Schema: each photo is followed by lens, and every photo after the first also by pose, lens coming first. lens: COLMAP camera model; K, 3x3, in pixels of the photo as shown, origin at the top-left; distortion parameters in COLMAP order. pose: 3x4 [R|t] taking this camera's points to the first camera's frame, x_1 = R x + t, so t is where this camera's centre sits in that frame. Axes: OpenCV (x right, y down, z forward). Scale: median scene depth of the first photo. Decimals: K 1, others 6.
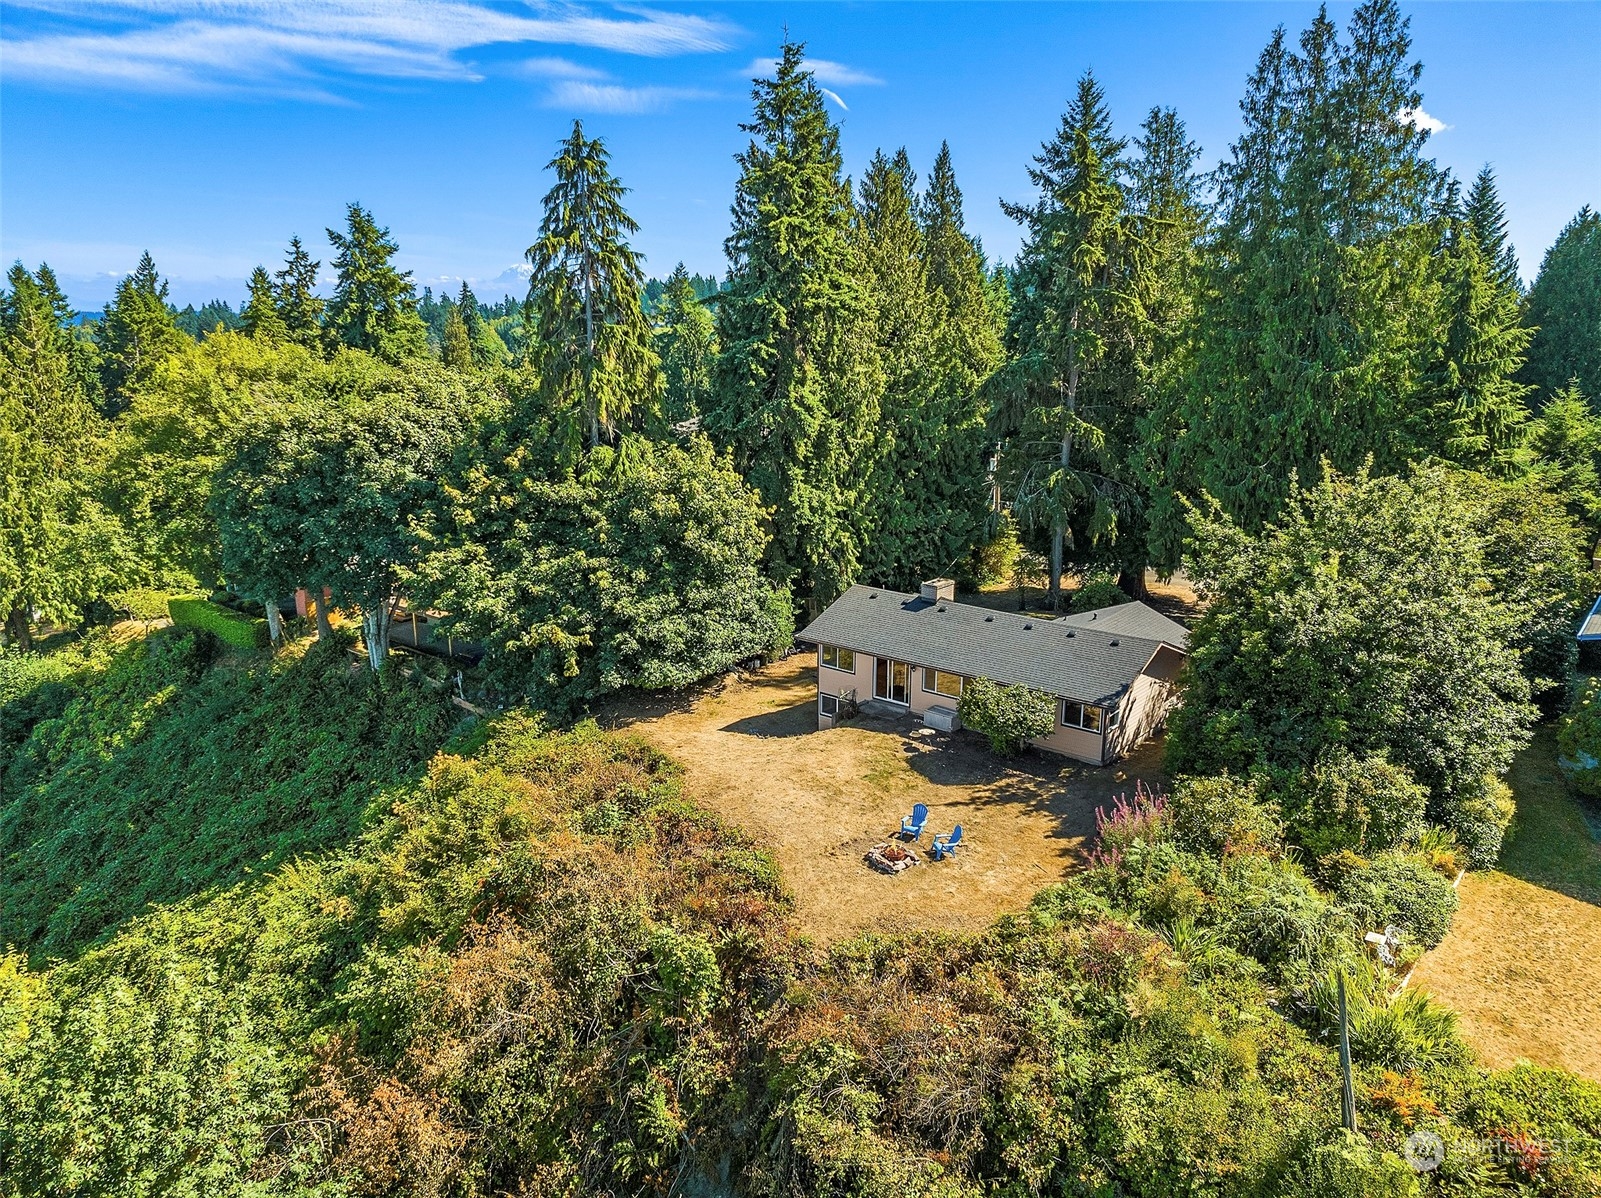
lens RADIAL K [[1128.1, 0, 797.4], [0, 1128.1, 606.7], [0, 0, 1]] dist [-0.044621, 0.015209]
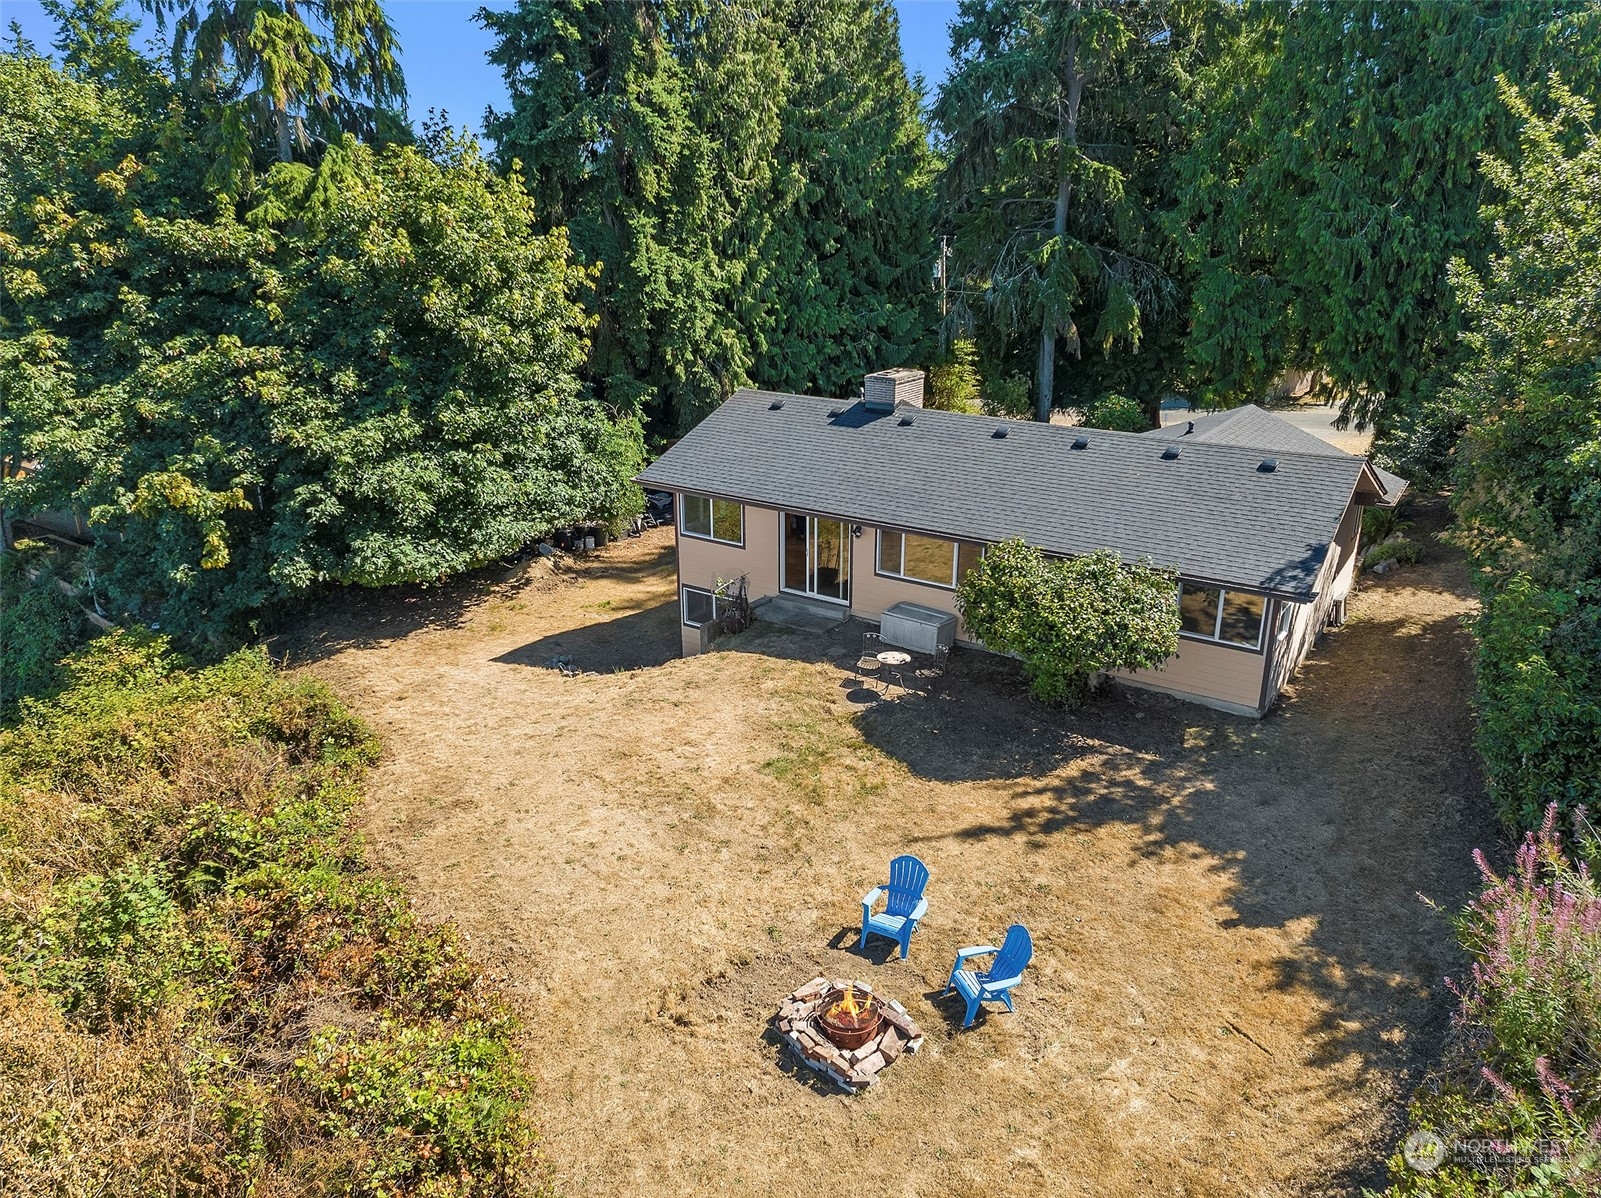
lens RADIAL K [[1128.1, 0, 800.2], [0, 1128.1, 590.0], [0, 0, 1]] dist [-0.044621, 0.015209]
pose [[0.995907, -0.029309, 0.085502, 0.028902], [0.022769, 0.996811, 0.076487, 0.036780], [-0.087471, -0.074227, 0.993398, 0.435614]]
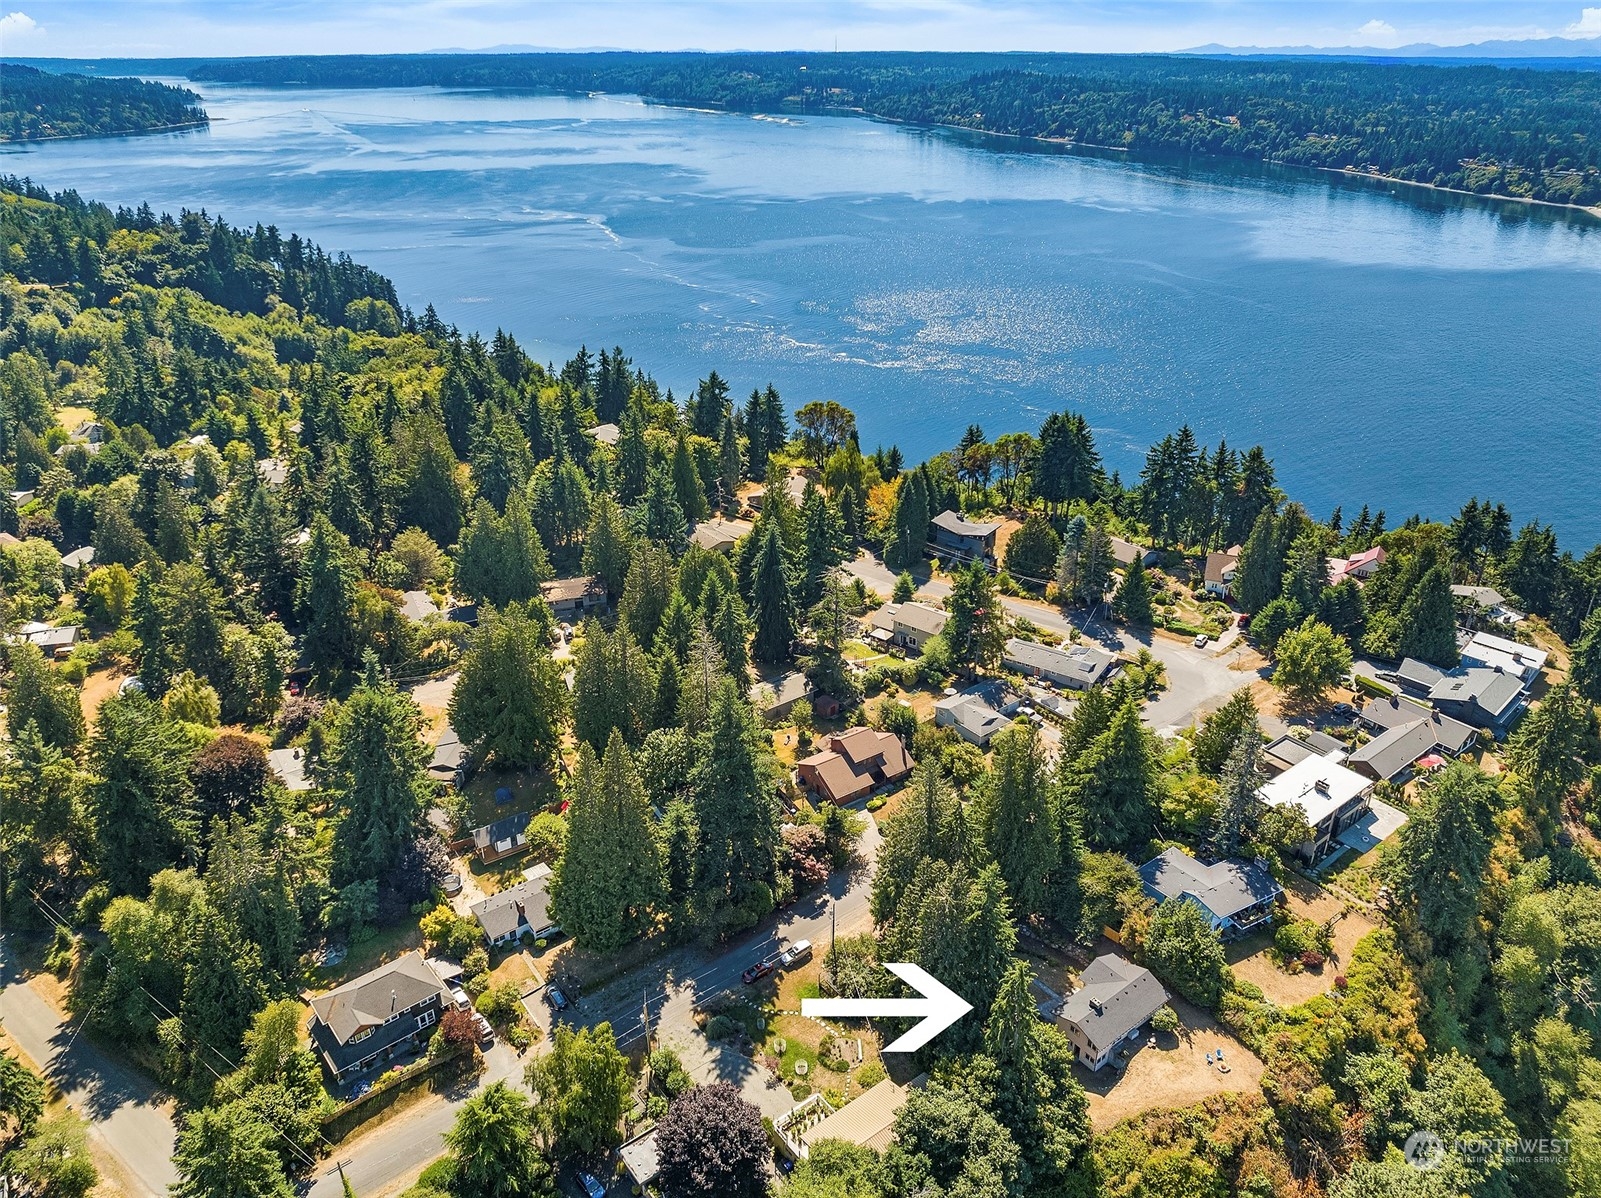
lens RADIAL K [[1128.1, 0, 811.9], [0, 1128.1, 592.5], [0, 0, 1]] dist [-0.044621, 0.015209]
pose [[0.213437, -0.430417, 0.877032, -2.046064], [0.240660, 0.893219, 0.379793, -2.164722], [-0.946851, 0.130004, 0.294230, 0.665694]]
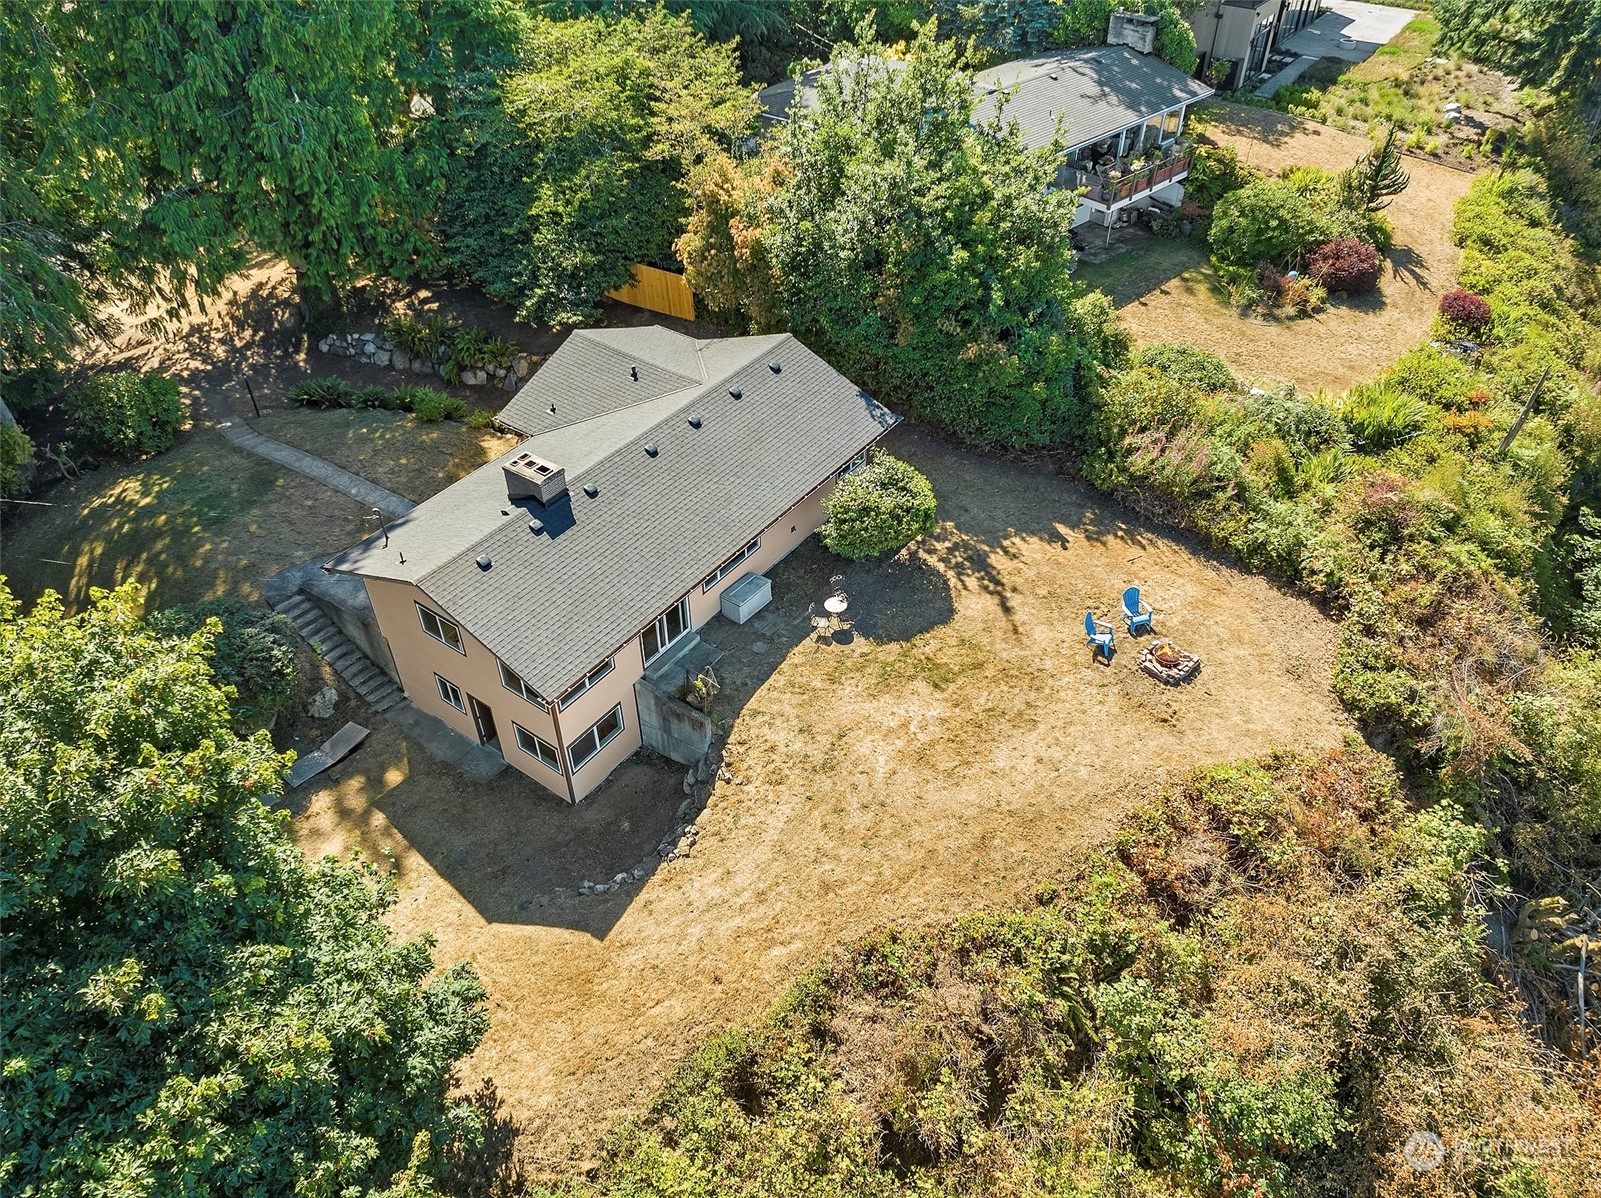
lens RADIAL K [[1128.1, 0, 805.7], [0, 1128.1, 598.3], [0, 0, 1]] dist [-0.044621, 0.015209]
pose [[-0.068229, -0.654612, 0.752879, -0.346649], [0.248889, 0.719610, 0.648241, -0.297791], [-0.966126, 0.231612, 0.113827, 0.772040]]
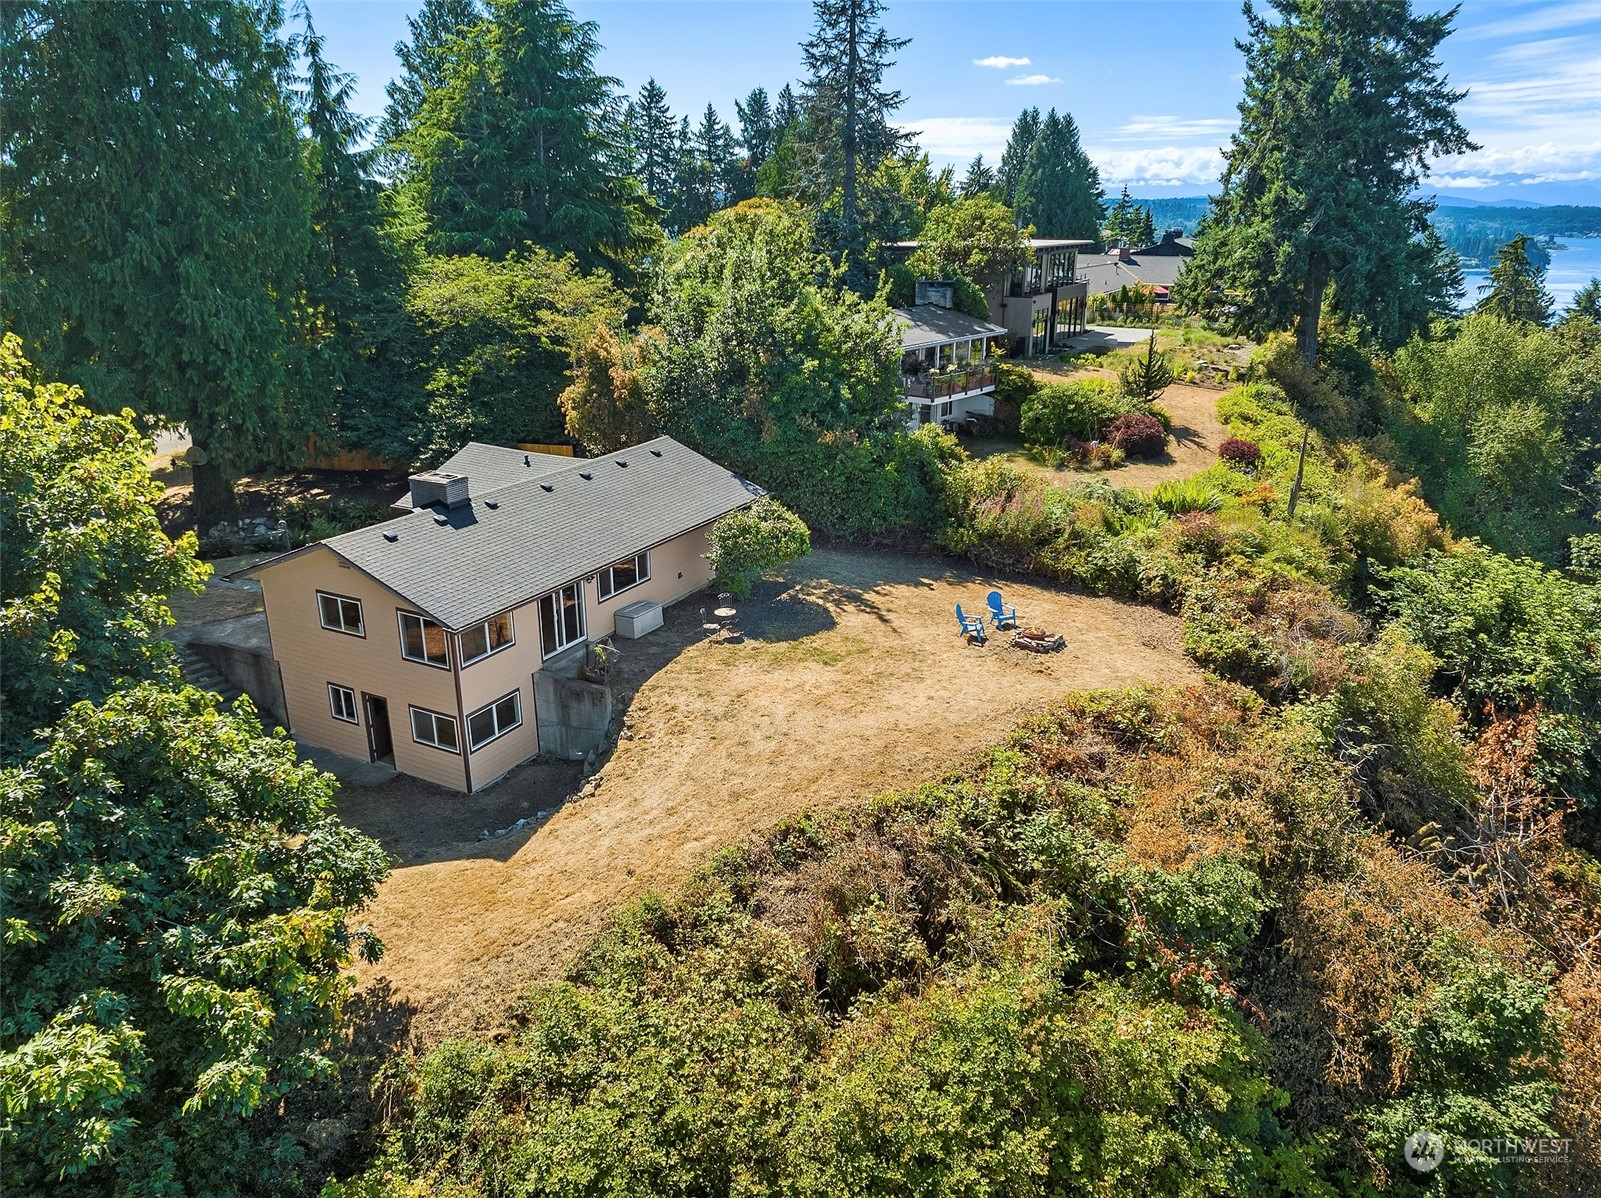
lens RADIAL K [[1128.1, 0, 808.2], [0, 1128.1, 593.7], [0, 0, 1]] dist [-0.044621, 0.015209]
pose [[-0.207641, -0.321568, 0.923839, -0.490303], [0.242713, 0.897954, 0.367110, -0.136200], [-0.947616, 0.300455, -0.108403, 0.845841]]
